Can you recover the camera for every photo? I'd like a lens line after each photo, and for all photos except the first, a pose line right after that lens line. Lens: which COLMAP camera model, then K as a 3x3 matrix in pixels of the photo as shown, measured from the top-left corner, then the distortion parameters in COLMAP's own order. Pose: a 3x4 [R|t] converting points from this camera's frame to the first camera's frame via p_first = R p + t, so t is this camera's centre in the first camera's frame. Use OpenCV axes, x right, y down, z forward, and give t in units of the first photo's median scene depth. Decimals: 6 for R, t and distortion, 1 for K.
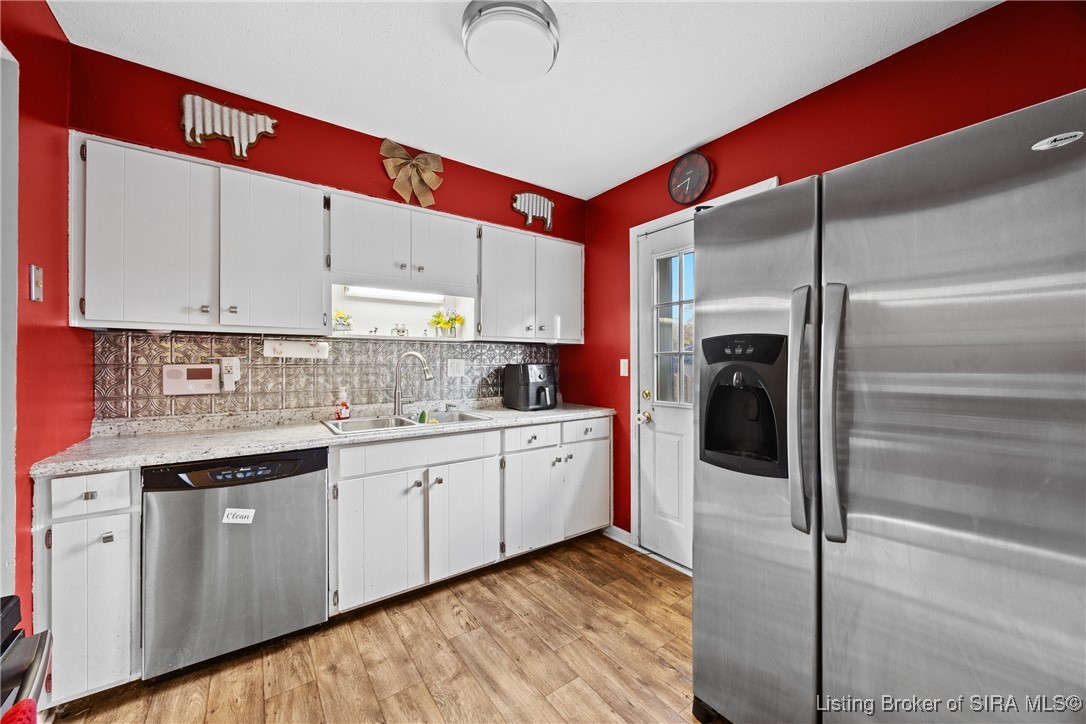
lens RADIAL K [[412.8, 0, 547.1], [0, 412.8, 360.5], [0, 0, 1]] dist [0.000714, -0.000198]
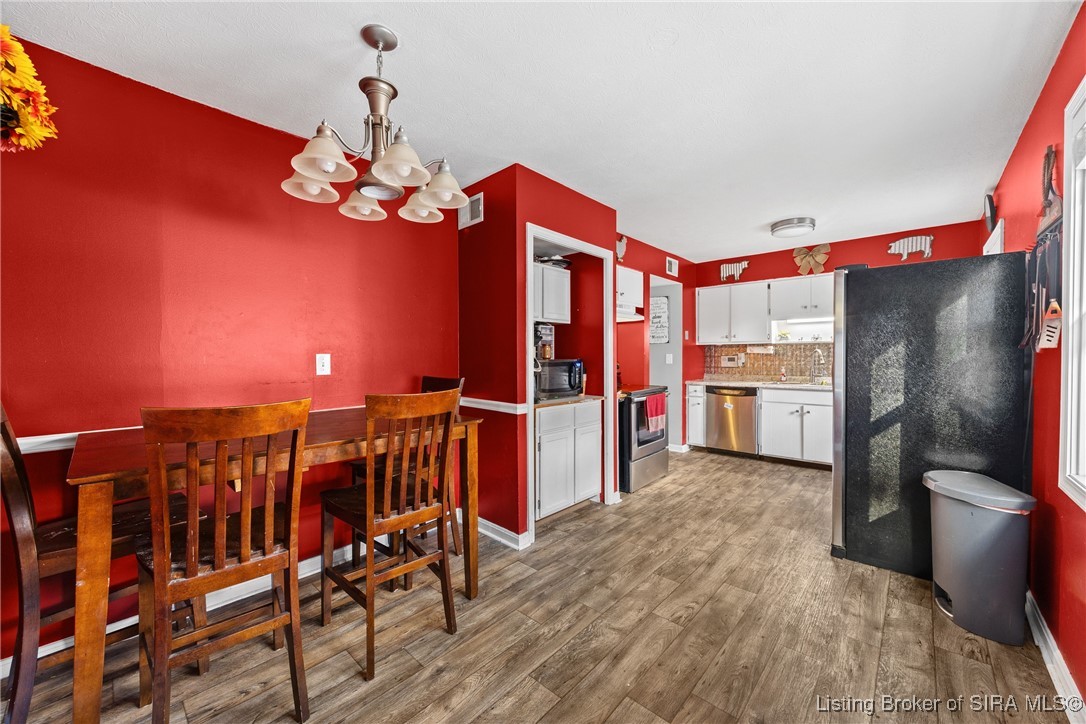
lens RADIAL K [[412.8, 0, 550.1], [0, 412.8, 359.7], [0, 0, 1]] dist [0.000714, -0.000198]
pose [[0.217327, 0.009128, -0.976056, 1.613180], [0.006284, 0.999922, 0.010750, -0.002839], [0.976079, -0.008470, 0.217253, -0.781604]]
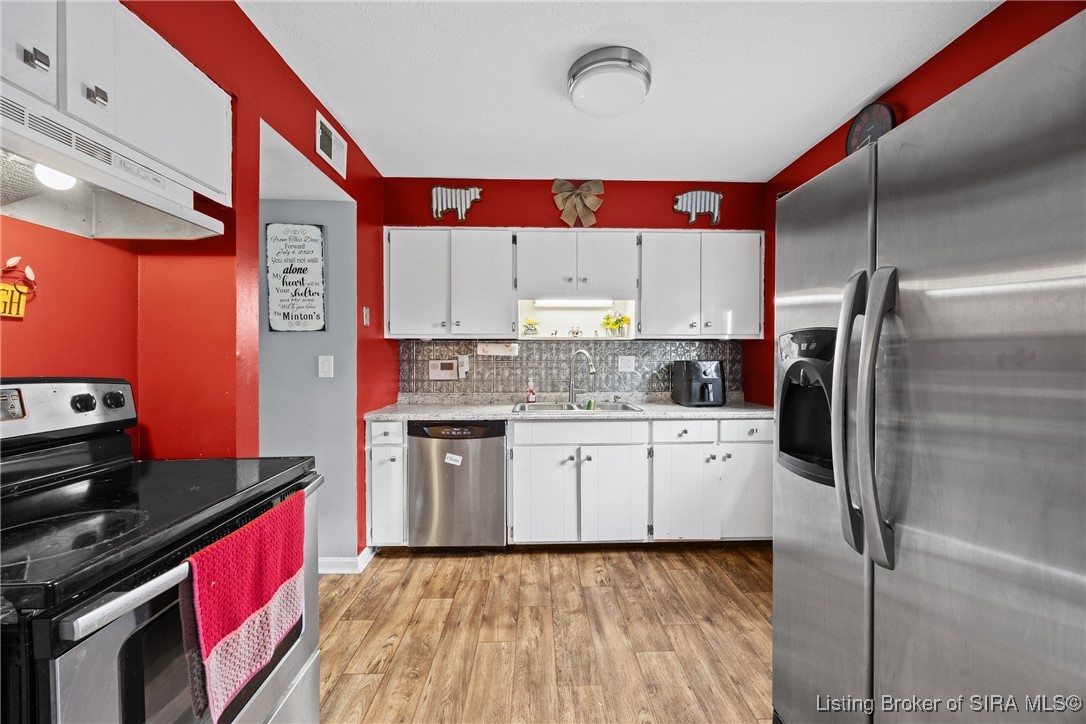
lens RADIAL K [[412.8, 0, 546.2], [0, 412.8, 361.0], [0, 0, 1]] dist [0.000714, -0.000198]
pose [[0.828105, 0.003109, -0.560564, 0.331229], [0.001919, 0.999963, 0.008382, 0.000481], [0.560569, -0.008017, 0.828069, -0.058517]]
